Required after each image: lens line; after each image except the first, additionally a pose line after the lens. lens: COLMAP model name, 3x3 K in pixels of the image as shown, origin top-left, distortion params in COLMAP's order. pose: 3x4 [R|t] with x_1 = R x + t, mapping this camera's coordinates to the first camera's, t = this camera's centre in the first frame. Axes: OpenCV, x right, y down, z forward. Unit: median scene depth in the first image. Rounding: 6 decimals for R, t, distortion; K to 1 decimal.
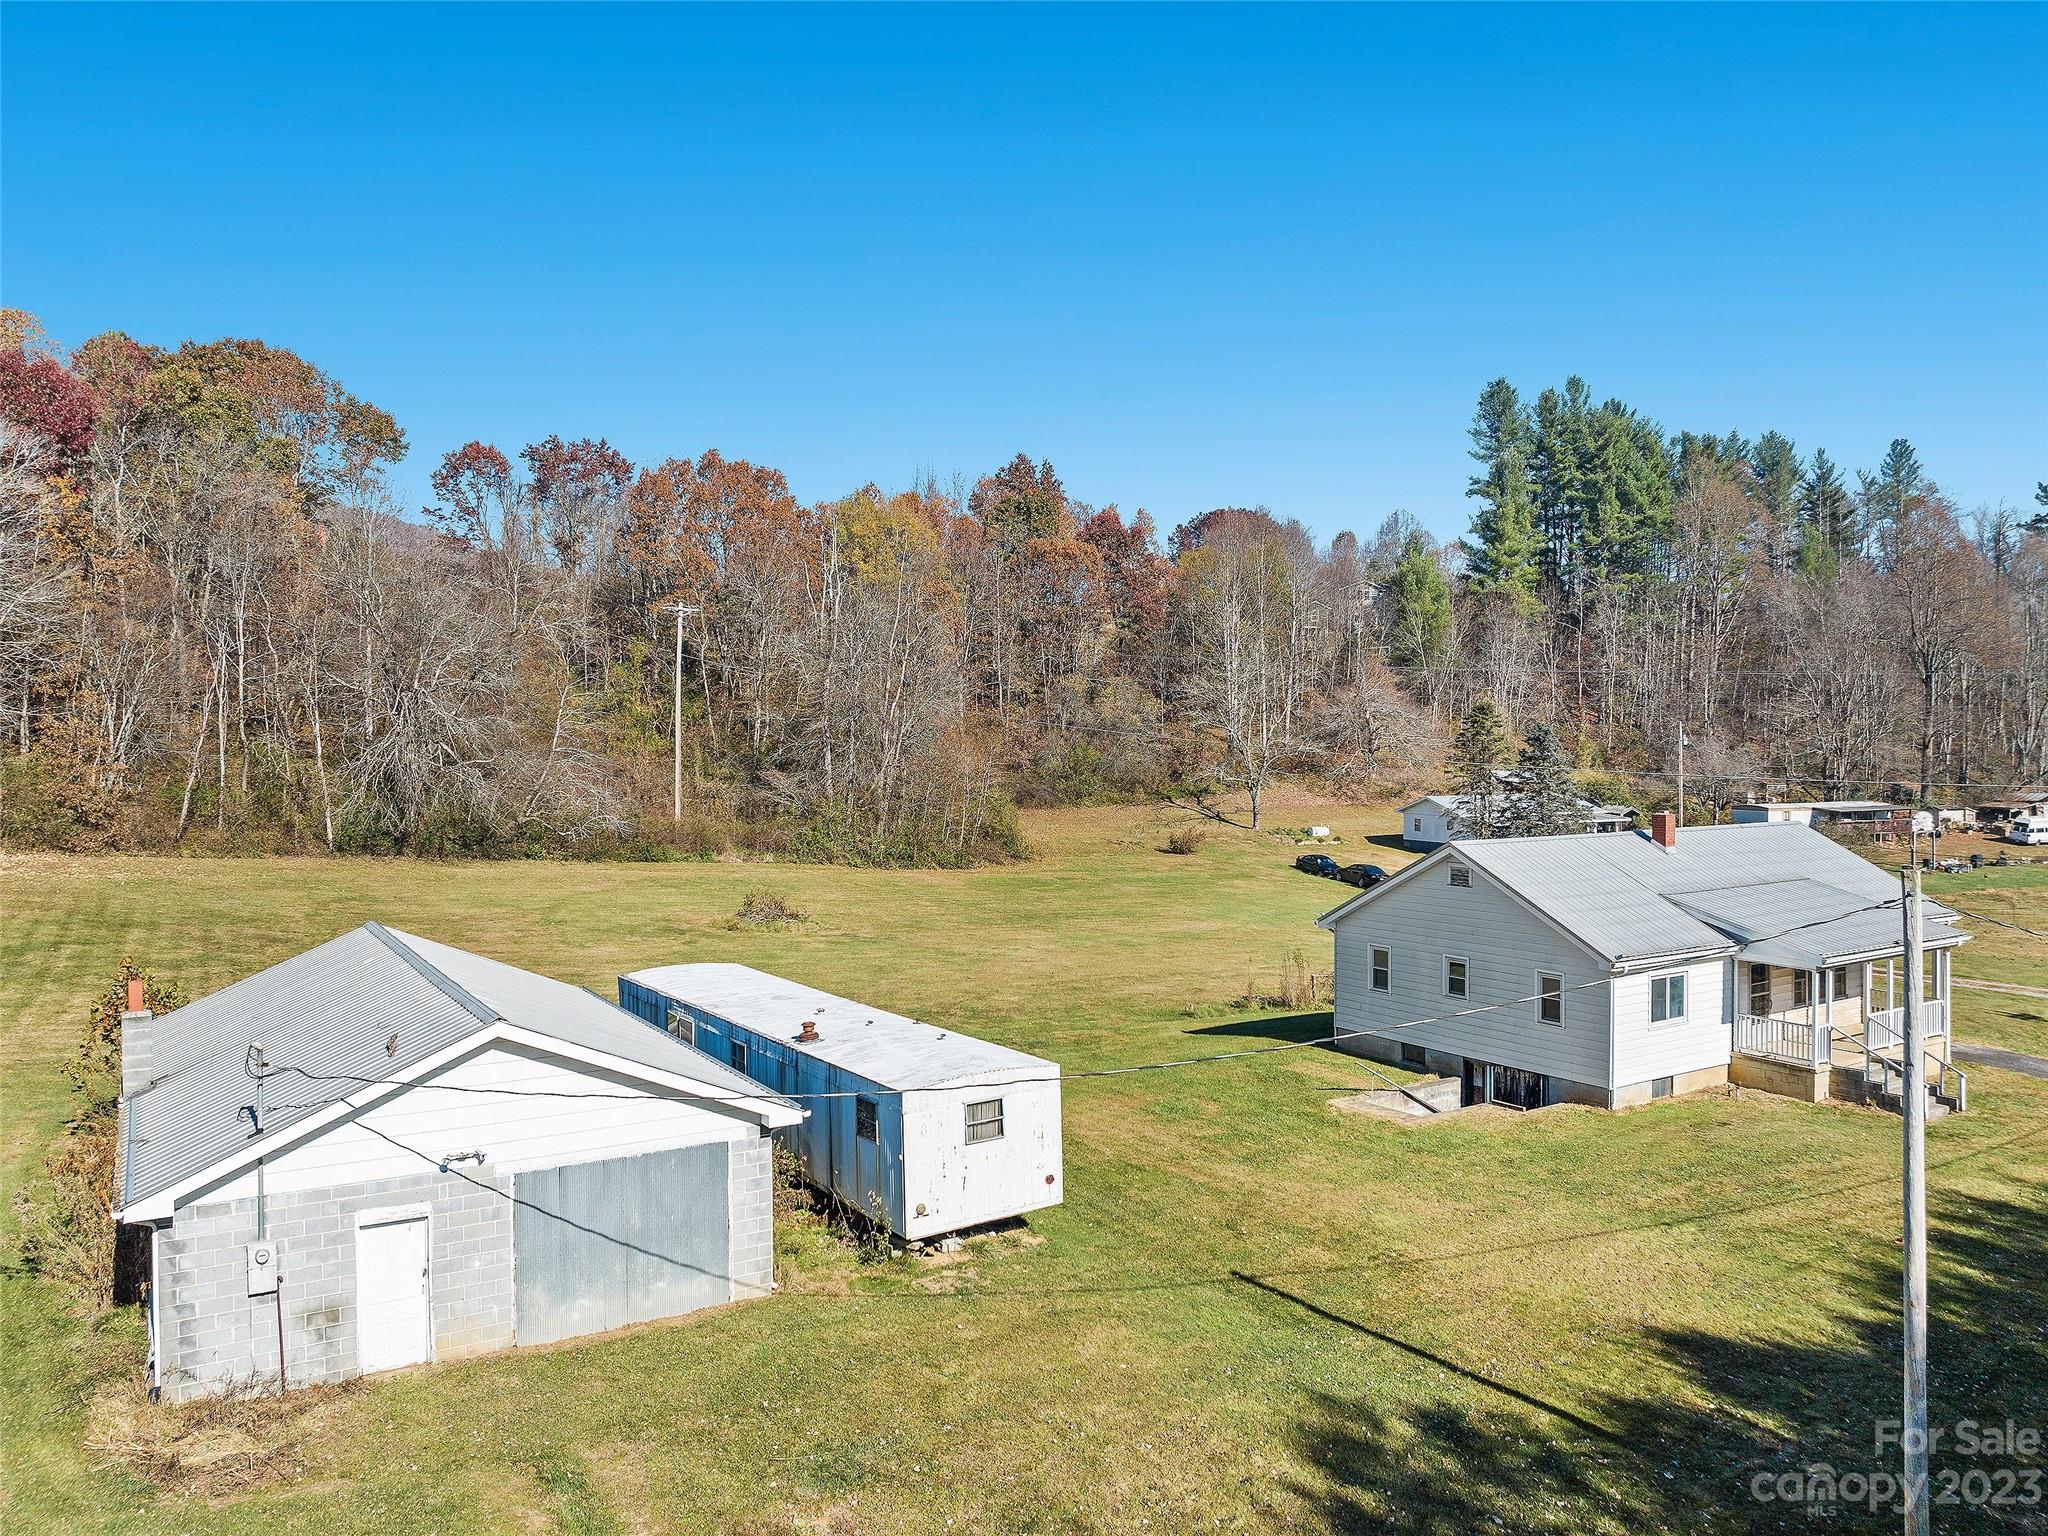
lens RADIAL K [[1445.1, 0, 1039.6], [0, 1445.1, 752.9], [0, 0, 1]] dist [-0.040883, 0.008538]
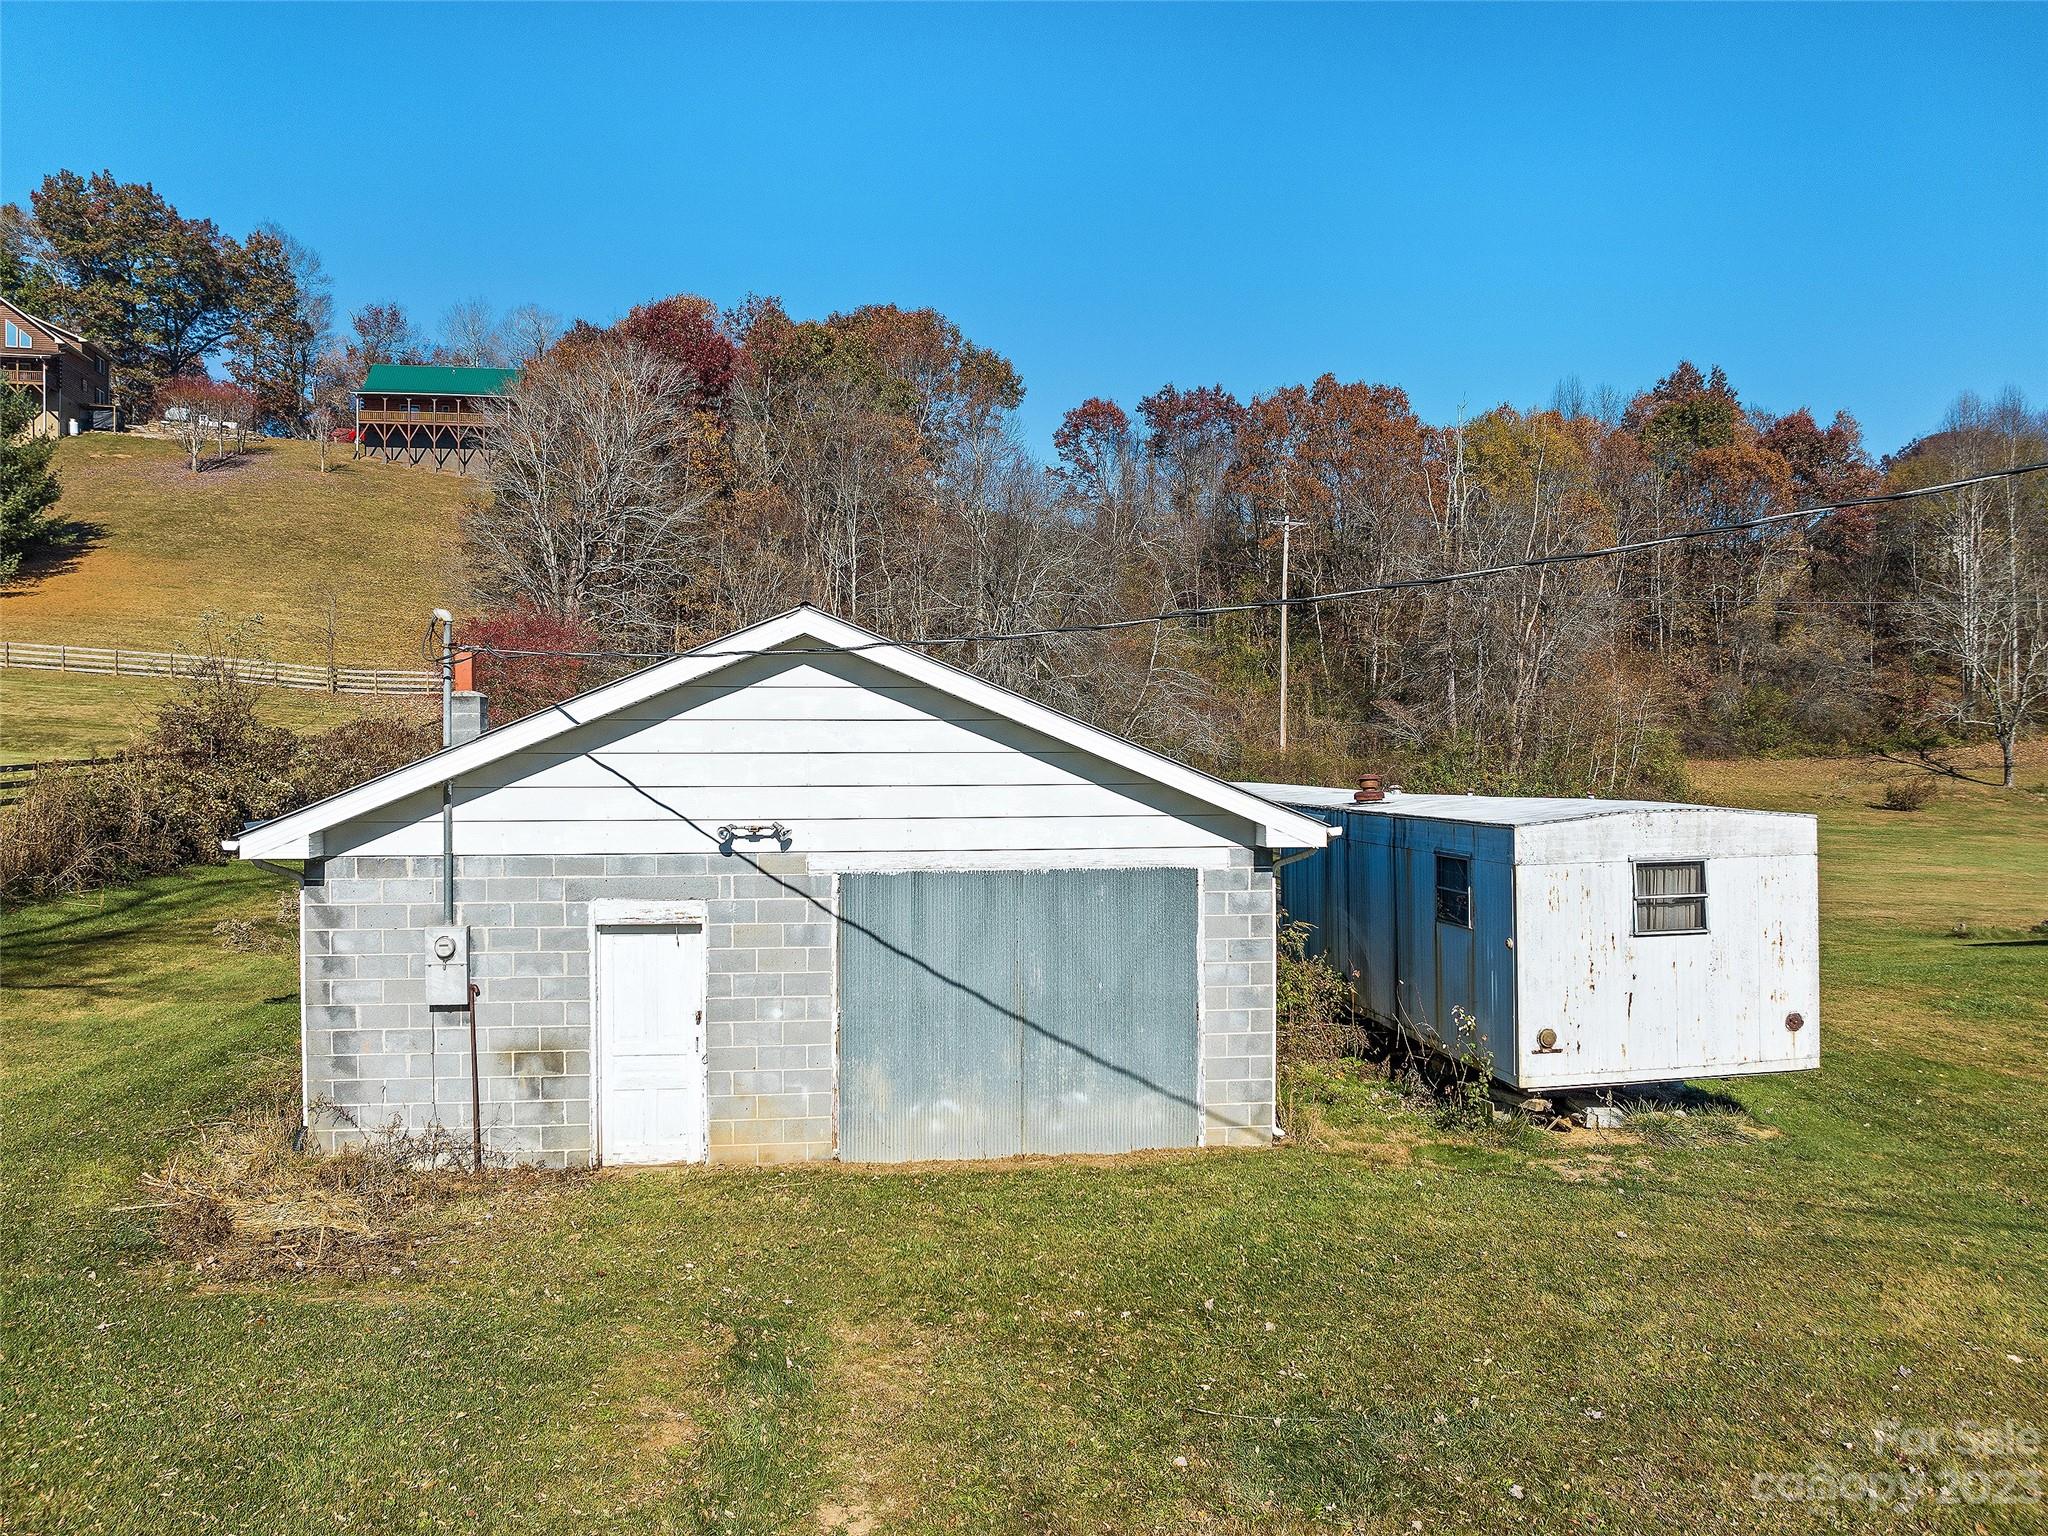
lens RADIAL K [[1445.1, 0, 1041.3], [0, 1445.1, 767.3], [0, 0, 1]] dist [-0.040883, 0.008538]
pose [[0.908672, 0.006854, -0.417455, -0.019310], [-0.004362, 0.999967, 0.006923, 0.140139], [0.417488, -0.004470, 0.908671, 0.276190]]
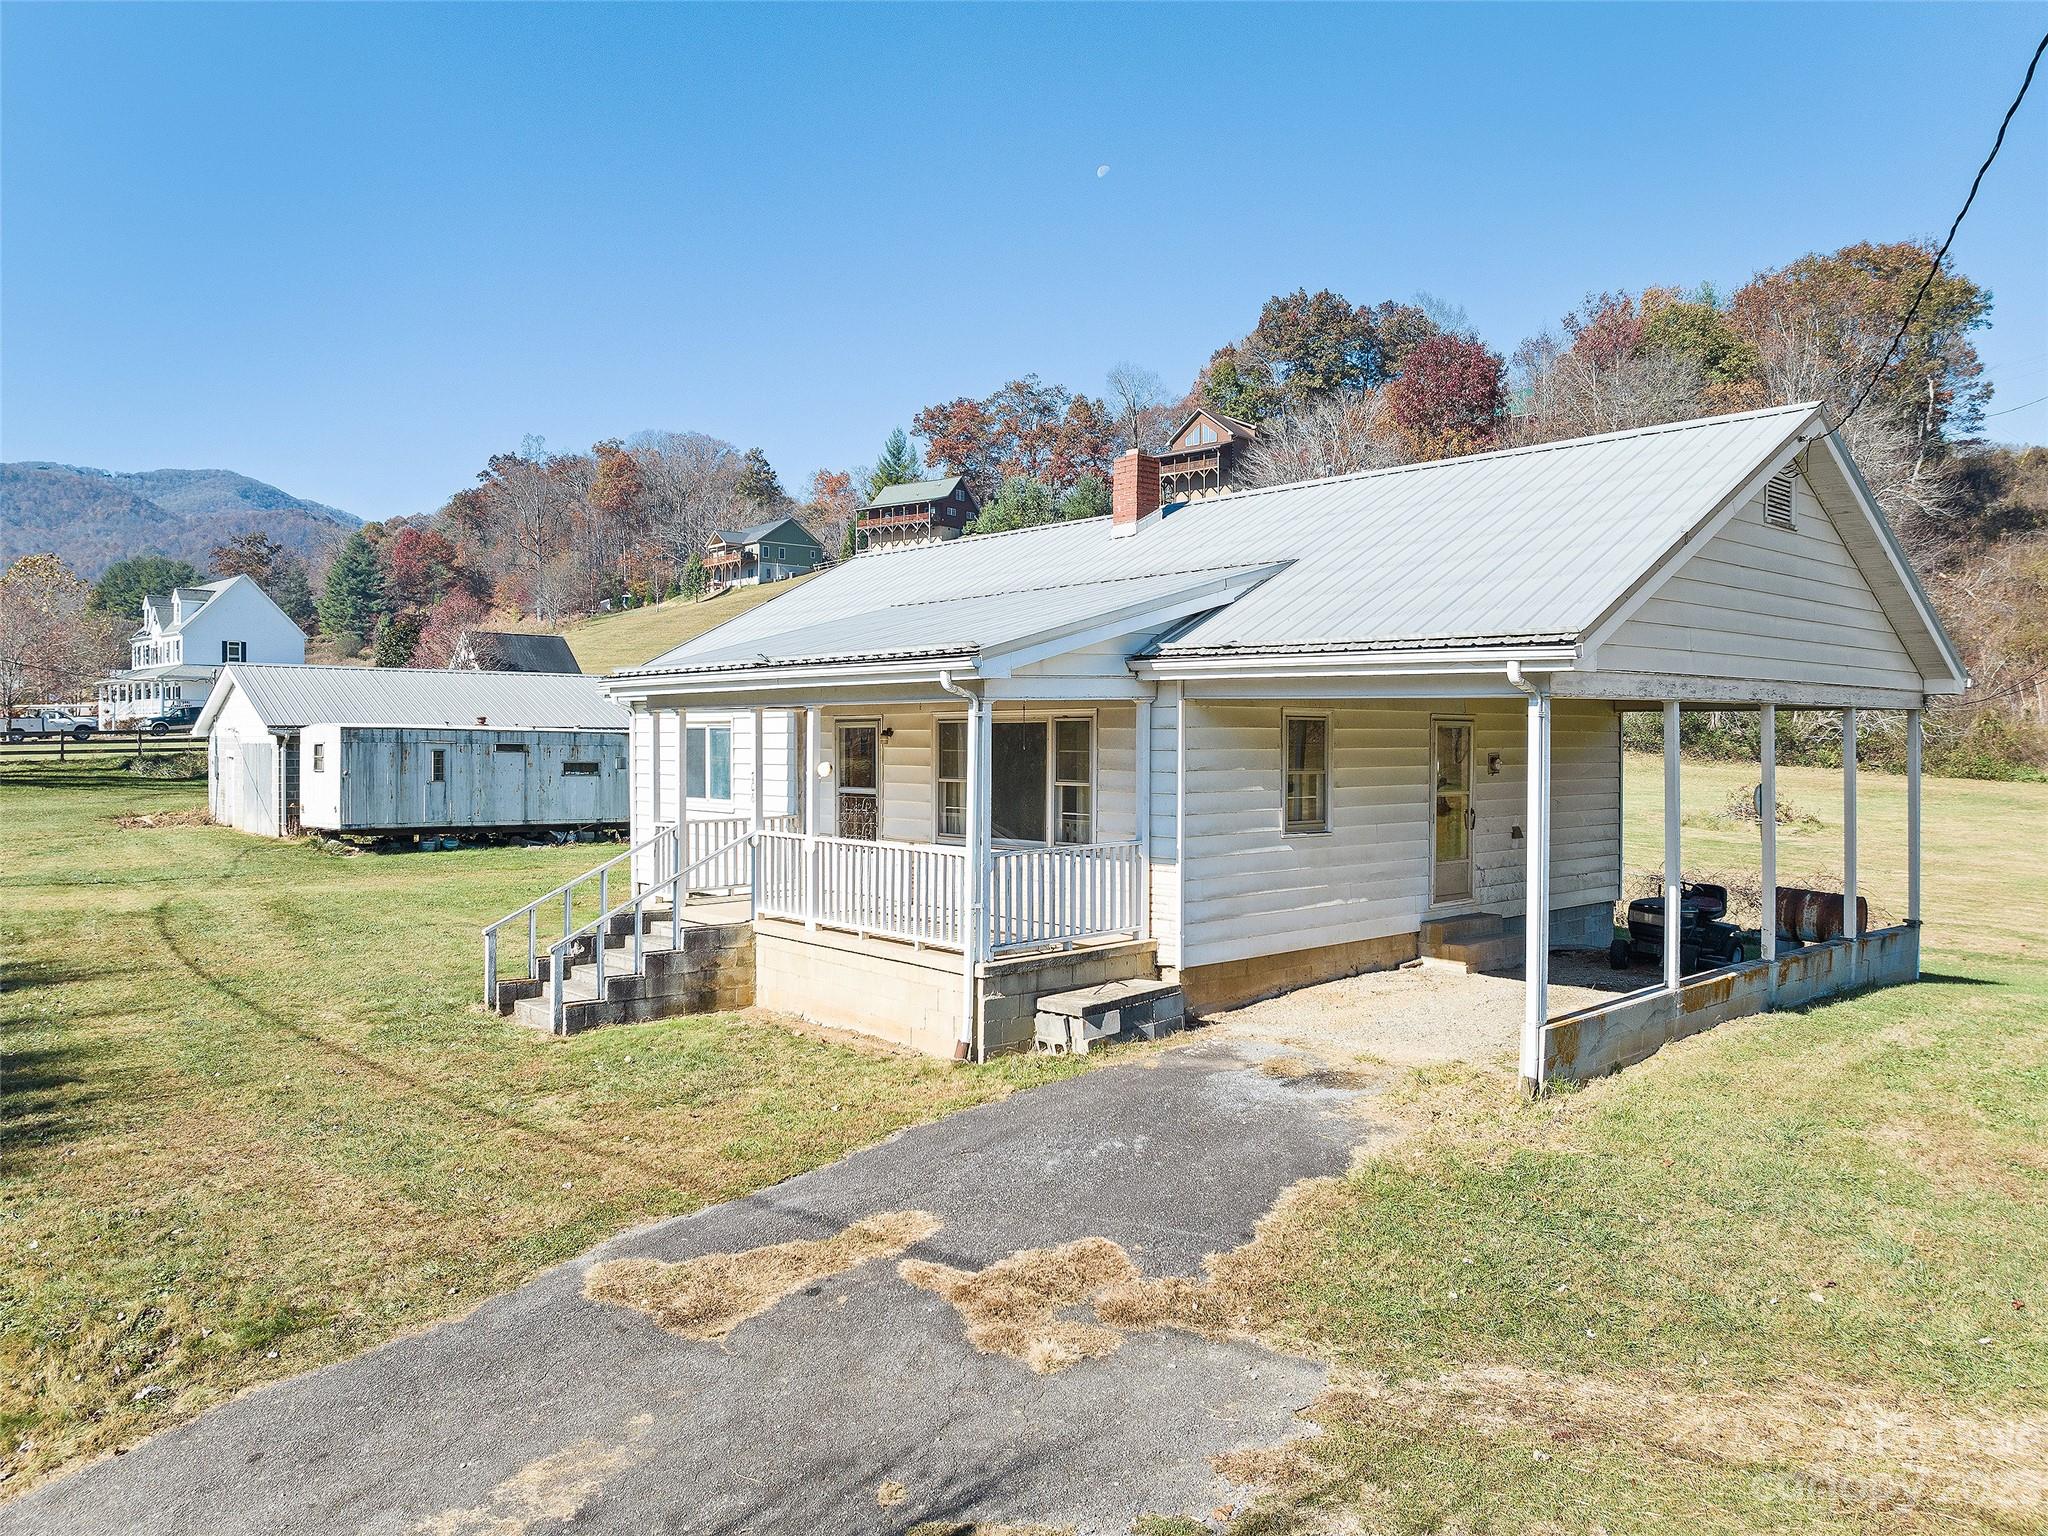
lens RADIAL K [[1445.1, 0, 1031.8], [0, 1445.1, 765.1], [0, 0, 1]] dist [-0.040883, 0.008538]
pose [[0.159429, 0.021816, -0.986968, 1.015488], [-0.010739, 0.999735, 0.020363, 0.152288], [0.987151, 0.007352, 0.159621, 0.998703]]
